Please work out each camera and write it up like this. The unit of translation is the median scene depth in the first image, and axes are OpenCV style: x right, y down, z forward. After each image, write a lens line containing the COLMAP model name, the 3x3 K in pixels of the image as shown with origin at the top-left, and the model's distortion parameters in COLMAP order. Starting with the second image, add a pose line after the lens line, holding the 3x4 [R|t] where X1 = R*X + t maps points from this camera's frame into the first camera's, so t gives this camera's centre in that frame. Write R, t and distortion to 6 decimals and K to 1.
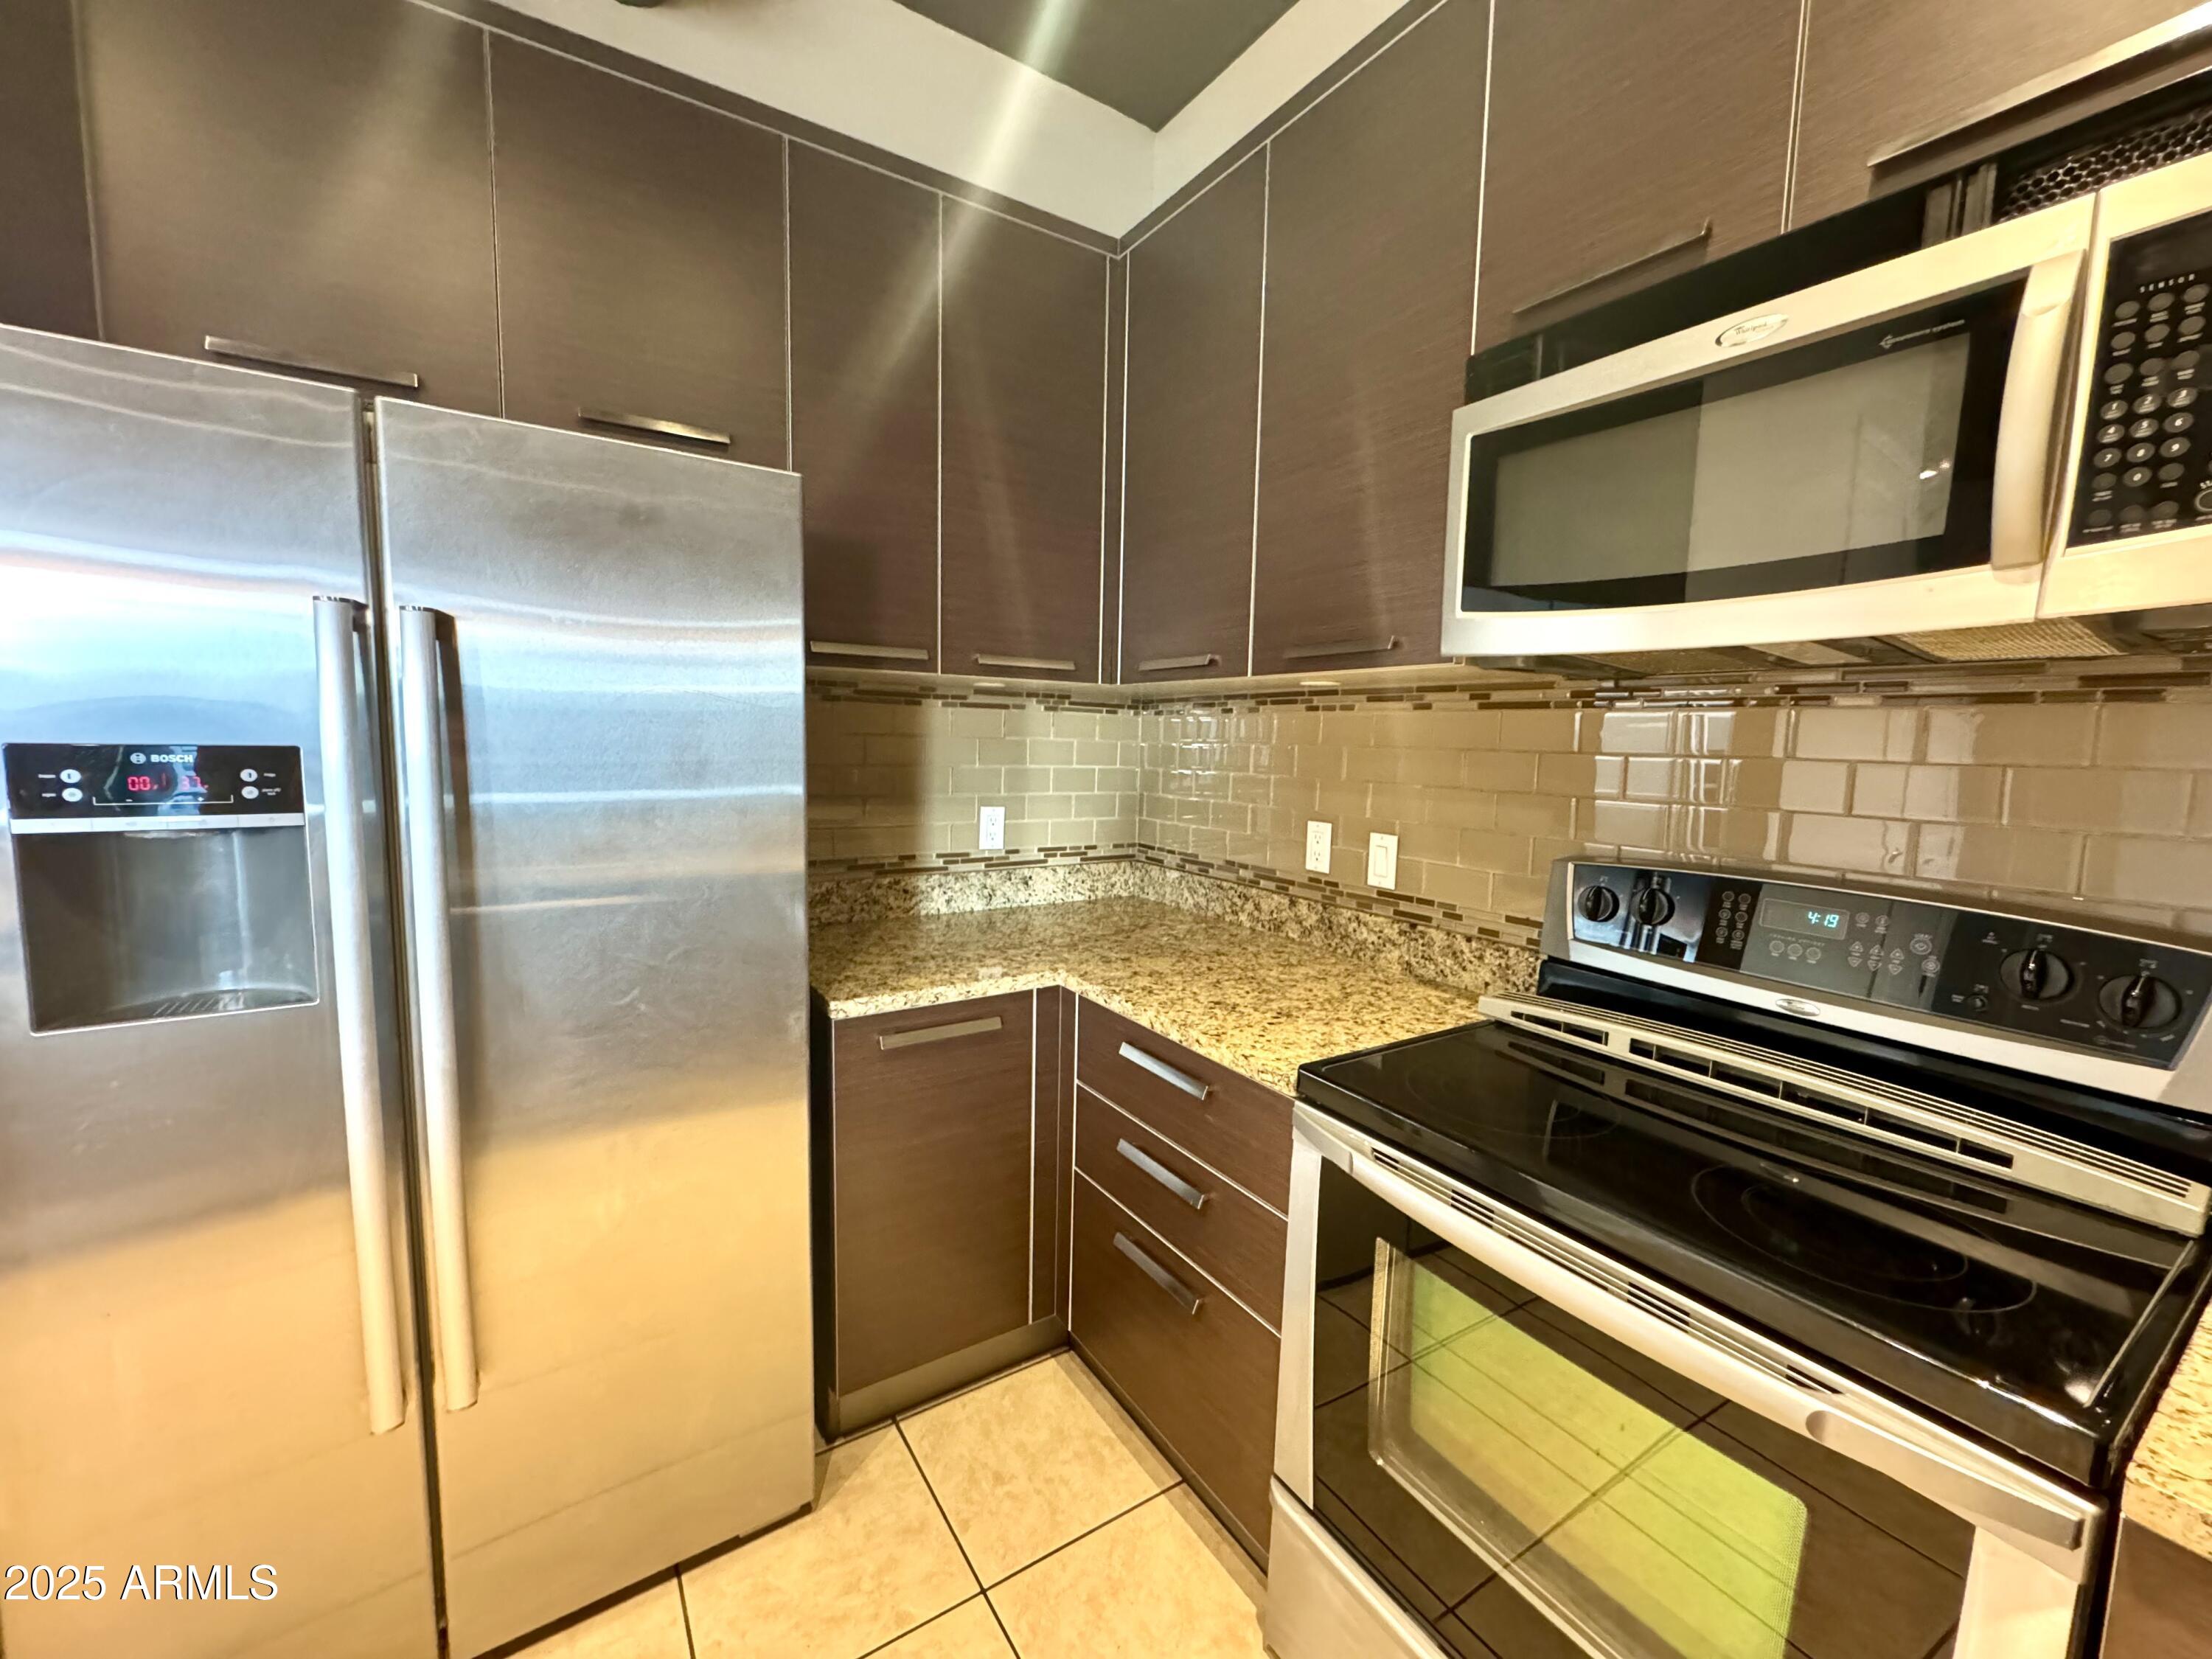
lens RADIAL K [[882.0, 0, 1106.0], [0, 882.0, 829.5], [0, 0, 1]] dist [-0.001814, 0.000061]
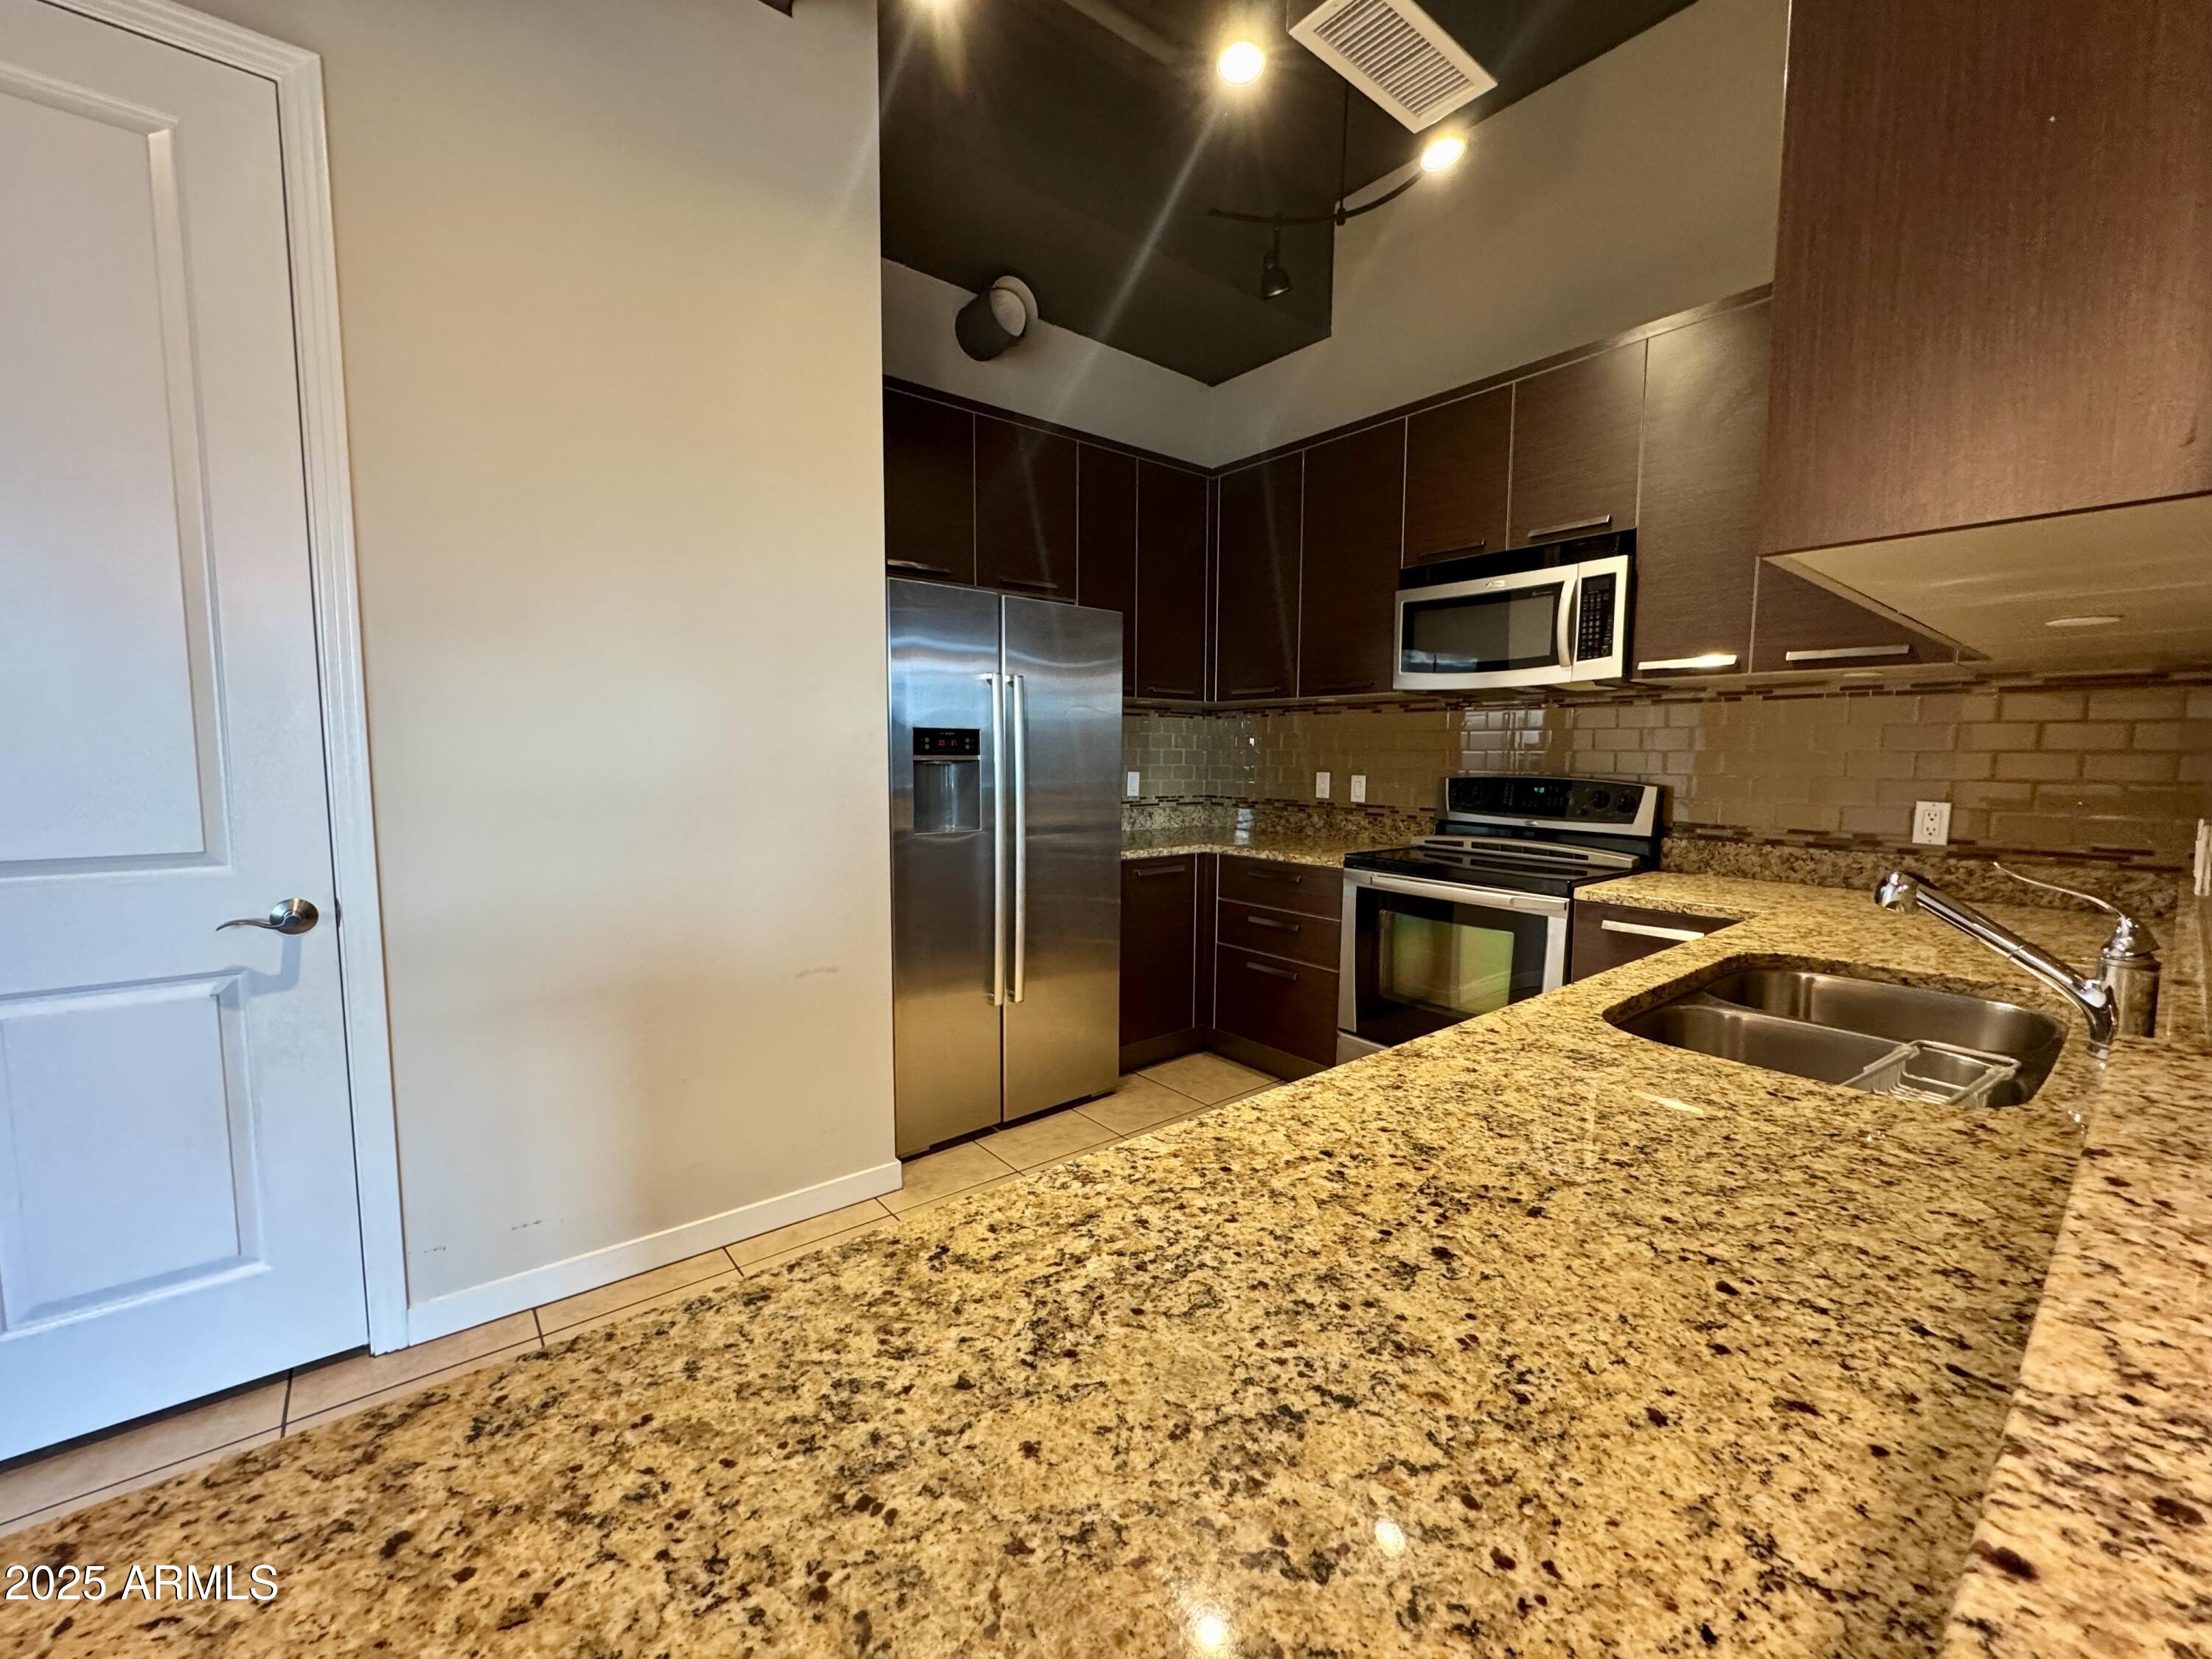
lens RADIAL K [[882.0, 0, 1106.0], [0, 882.0, 829.5], [0, 0, 1]] dist [-0.001814, 0.000061]
pose [[0.994255, -0.024768, 0.104132, -0.531992], [0.026233, 0.999575, -0.012722, 0.158126], [-0.103773, 0.015381, 0.994482, -1.057227]]
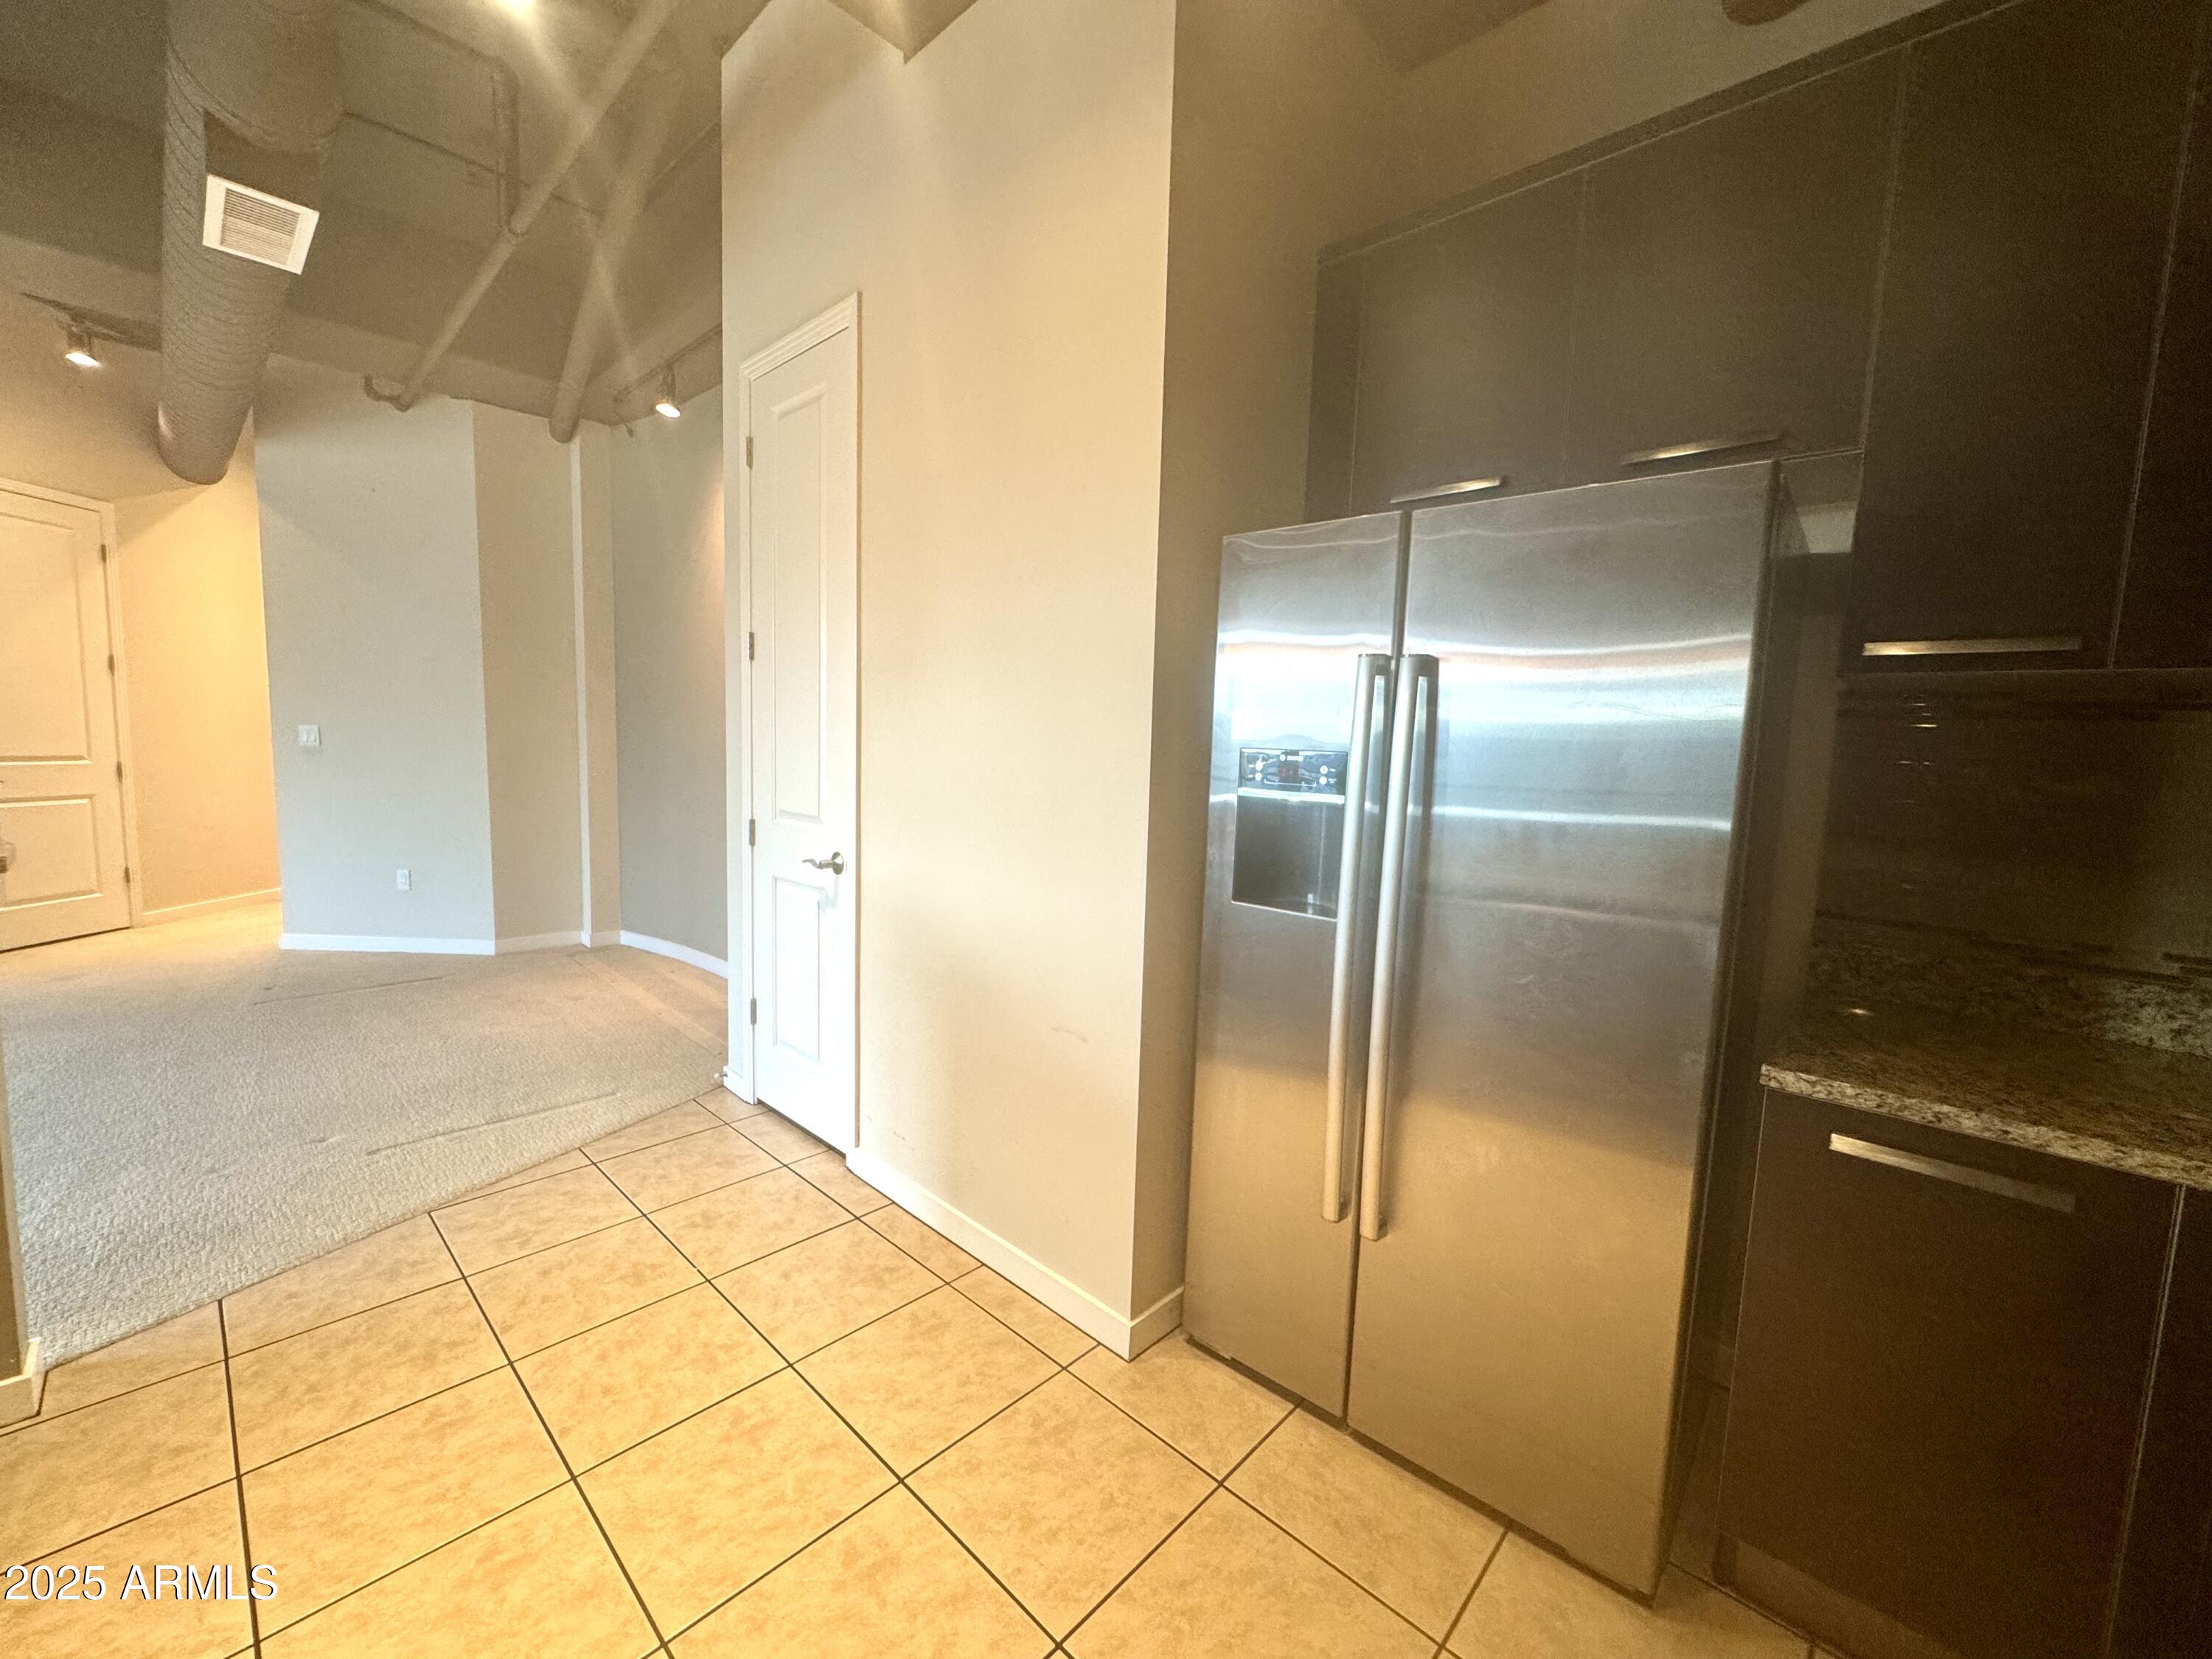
lens RADIAL K [[882.0, 0, 1106.0], [0, 882.0, 829.5], [0, 0, 1]] dist [-0.001814, 0.000061]
pose [[0.246093, 0.083535, -0.965640, 0.316500], [-0.132027, 0.989882, 0.051985, 0.009716], [0.960212, 0.114697, 0.254632, 0.136844]]
